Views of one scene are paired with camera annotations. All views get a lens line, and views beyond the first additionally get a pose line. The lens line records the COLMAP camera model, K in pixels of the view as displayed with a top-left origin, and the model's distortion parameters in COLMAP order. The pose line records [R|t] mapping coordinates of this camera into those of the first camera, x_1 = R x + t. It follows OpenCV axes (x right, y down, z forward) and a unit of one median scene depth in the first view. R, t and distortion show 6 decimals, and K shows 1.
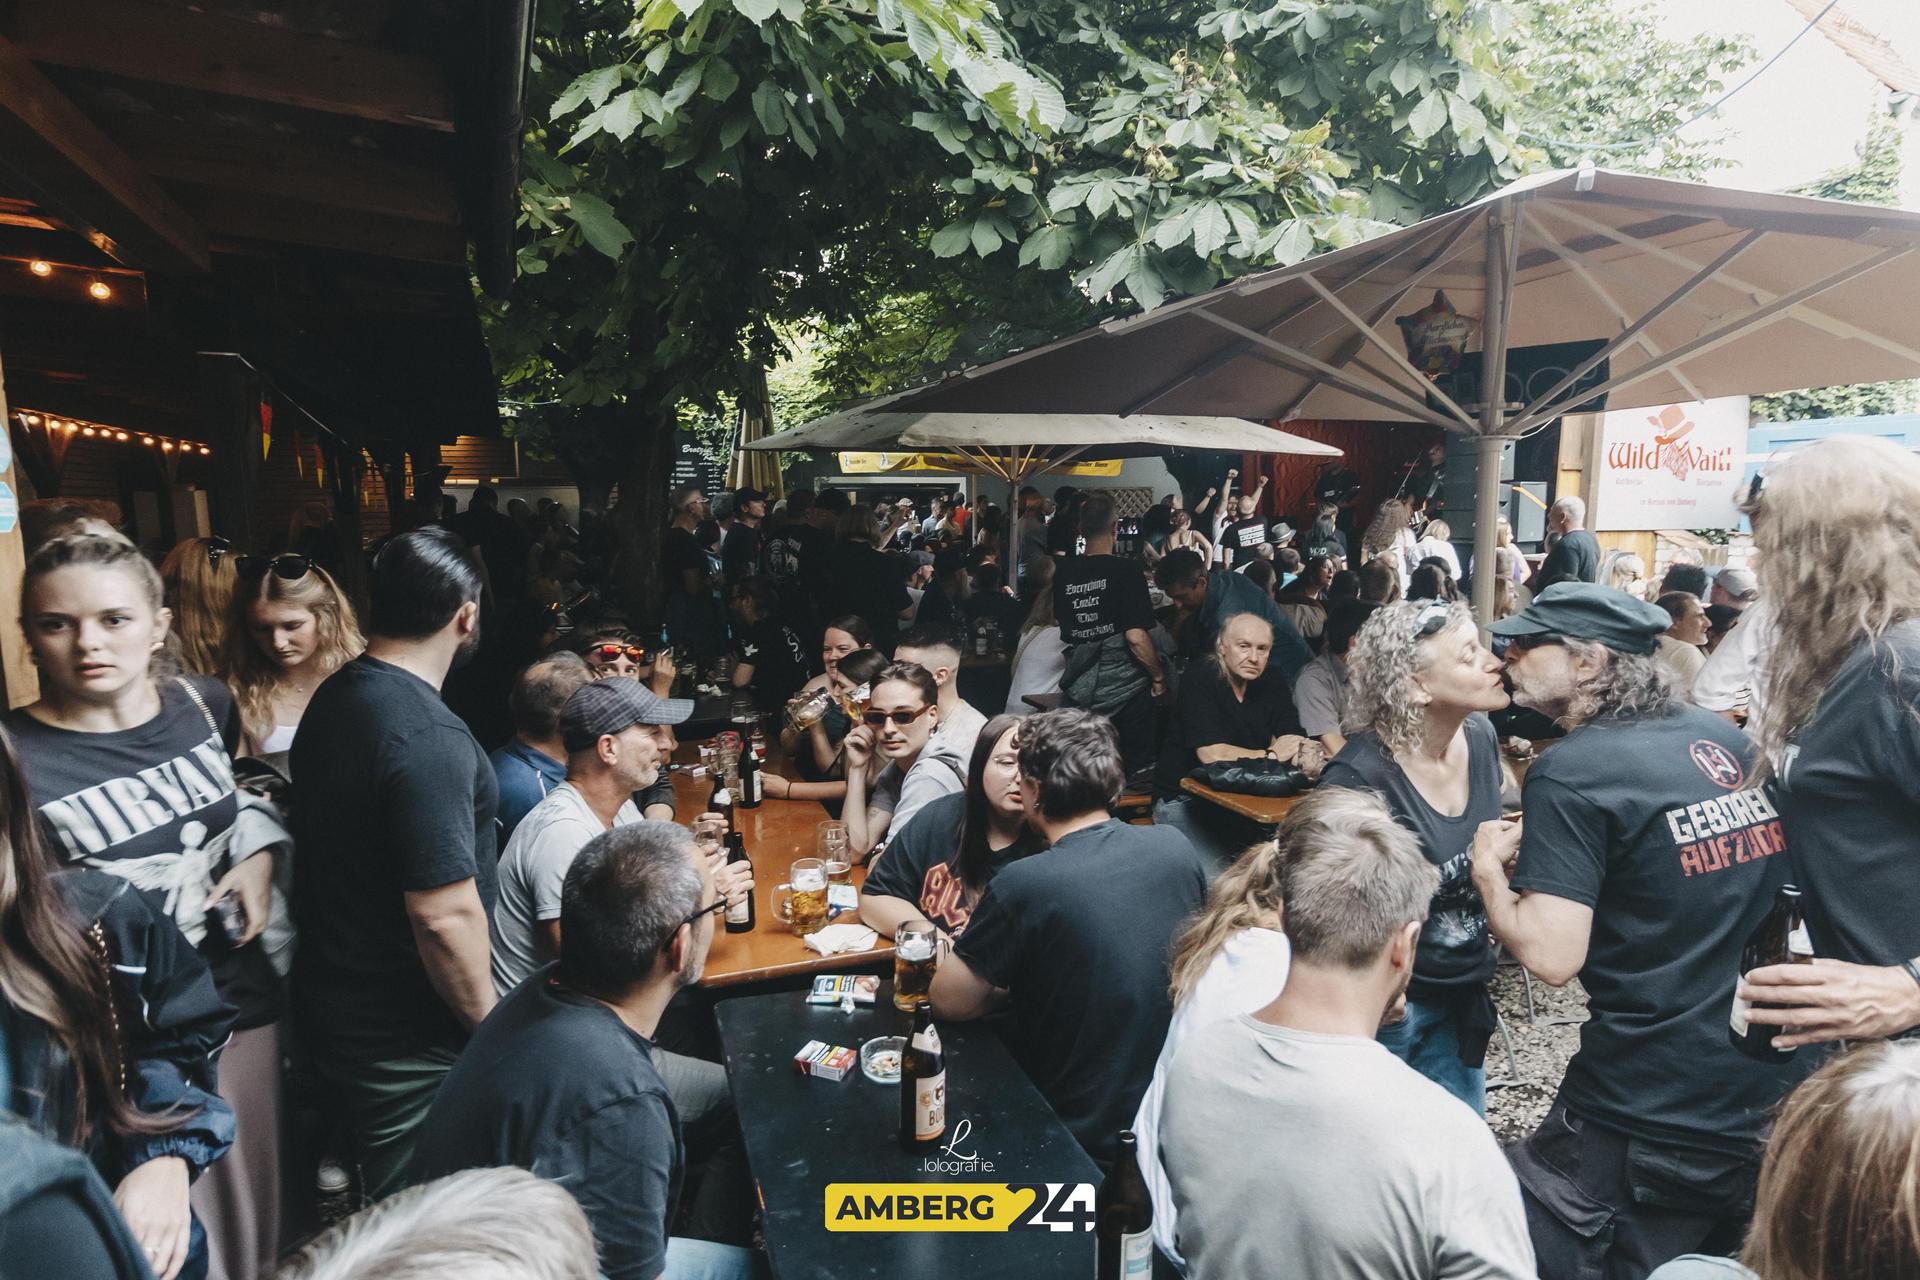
lens RADIAL K [[1069.0, 0, 960.0], [0, 1069.0, 640.0], [0, 0, 1]] dist [-0.000402, 0.000329]
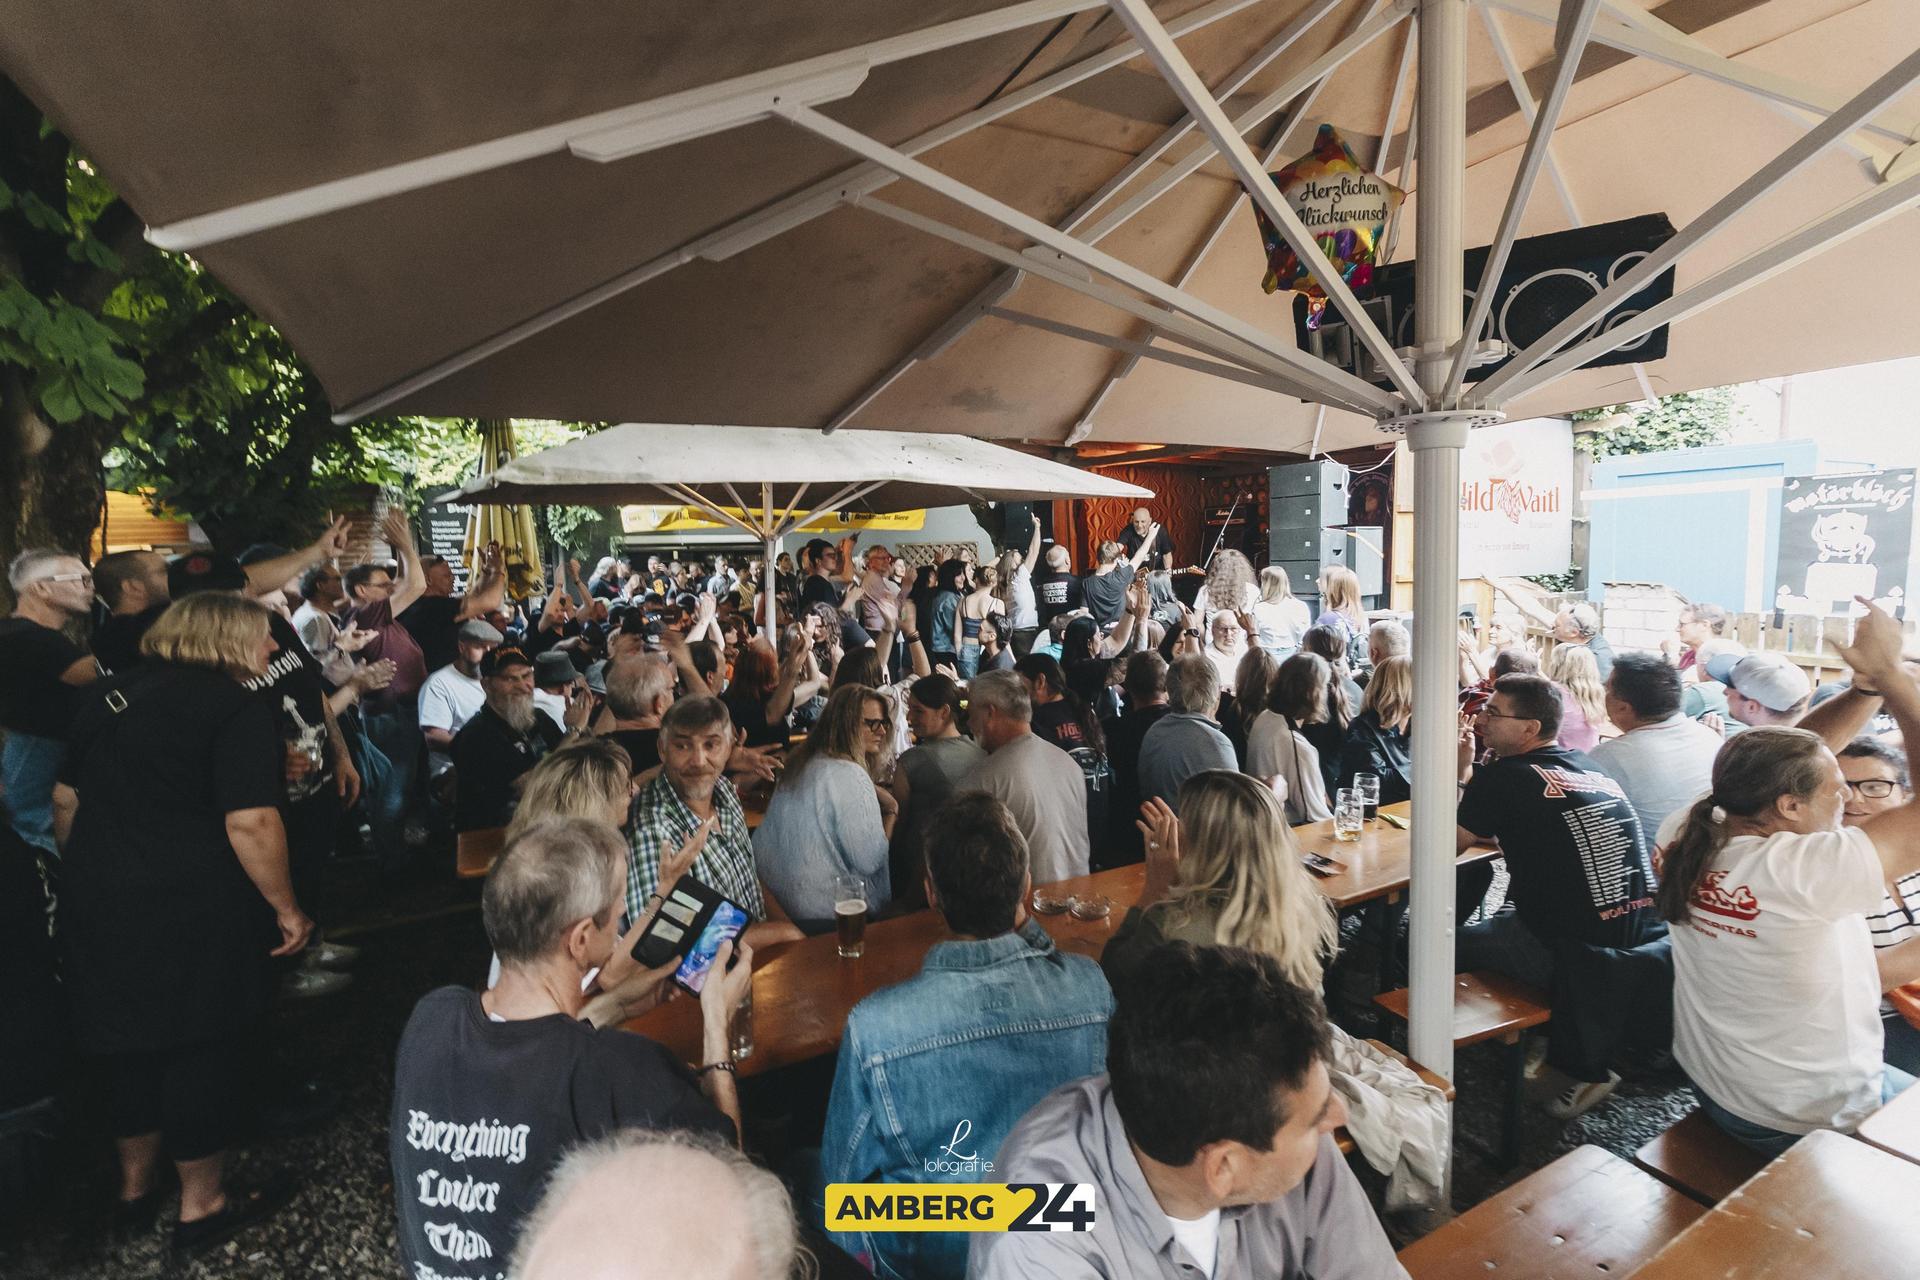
lens RADIAL K [[868.4, 0, 960.0], [0, 868.4, 640.0], [0, 0, 1]] dist [0.000303, 0.000004]
pose [[0.992944, -0.031205, 0.114405, 0.117214], [0.034897, 0.998928, -0.030415, -0.043412], [-0.113333, 0.034193, 0.992968, 0.321854]]
